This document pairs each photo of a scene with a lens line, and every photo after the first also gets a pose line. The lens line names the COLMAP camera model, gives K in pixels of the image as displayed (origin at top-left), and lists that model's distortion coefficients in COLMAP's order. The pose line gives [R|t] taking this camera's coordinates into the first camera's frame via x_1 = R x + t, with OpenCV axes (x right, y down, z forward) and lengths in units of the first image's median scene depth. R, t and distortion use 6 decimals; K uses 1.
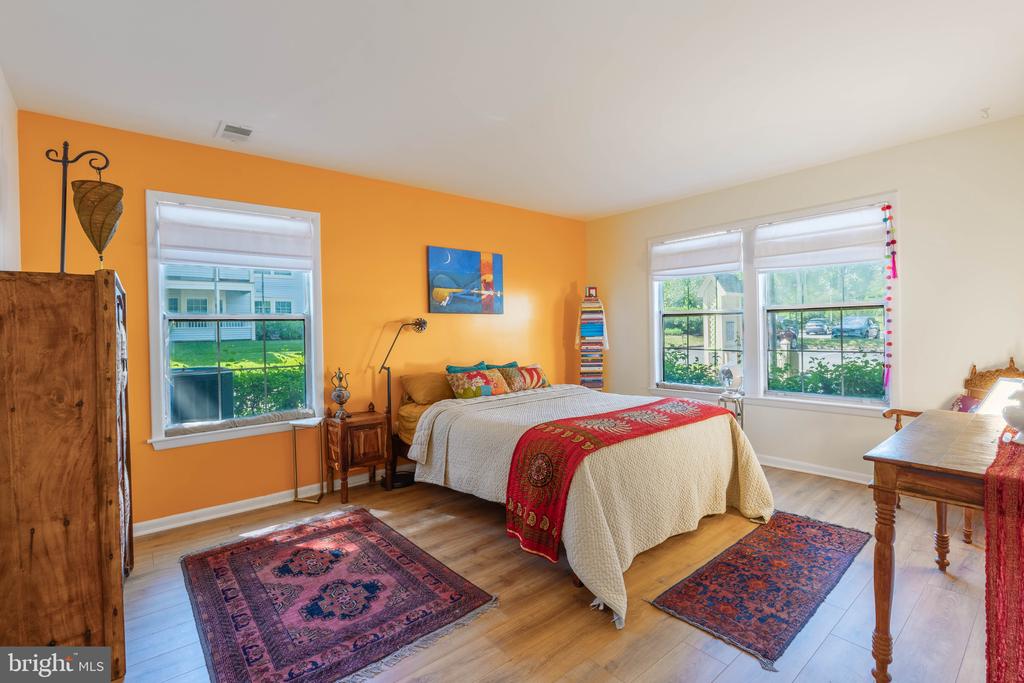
lens RADIAL K [[454.9, 0, 505.3], [0, 454.9, 343.0], [0, 0, 1]] dist [0.000511, 0.000206]
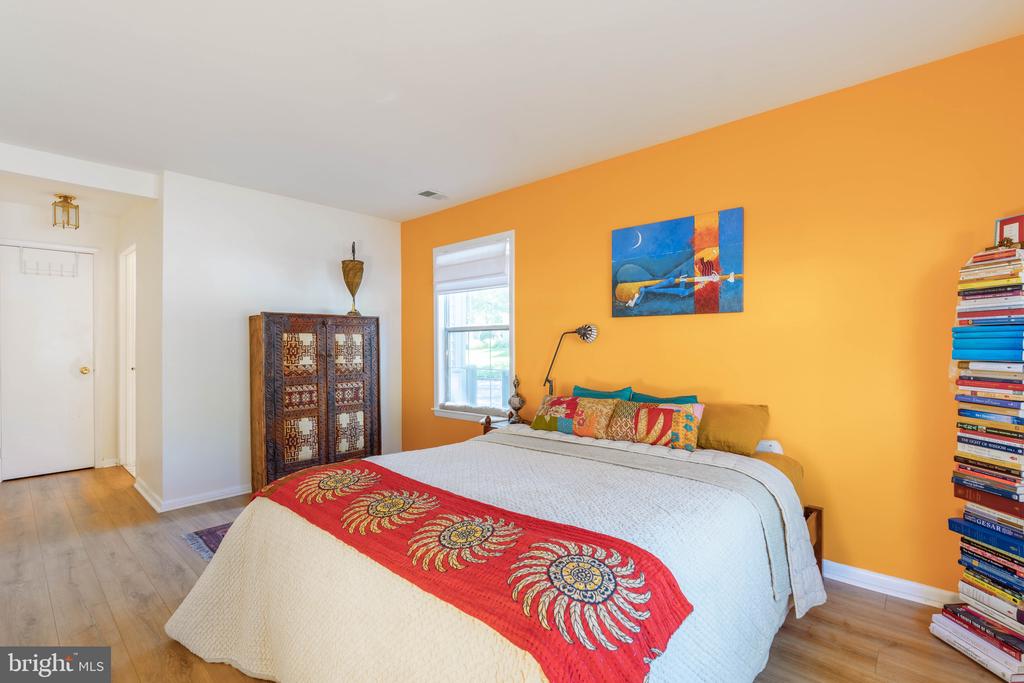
lens RADIAL K [[454.9, 0, 505.3], [0, 454.9, 343.0], [0, 0, 1]] dist [0.000511, 0.000206]
pose [[0.172477, 0.016907, -0.984868, 0.526173], [-0.028292, 0.999525, 0.012204, -0.024982], [0.984607, 0.025759, 0.172874, 0.644329]]
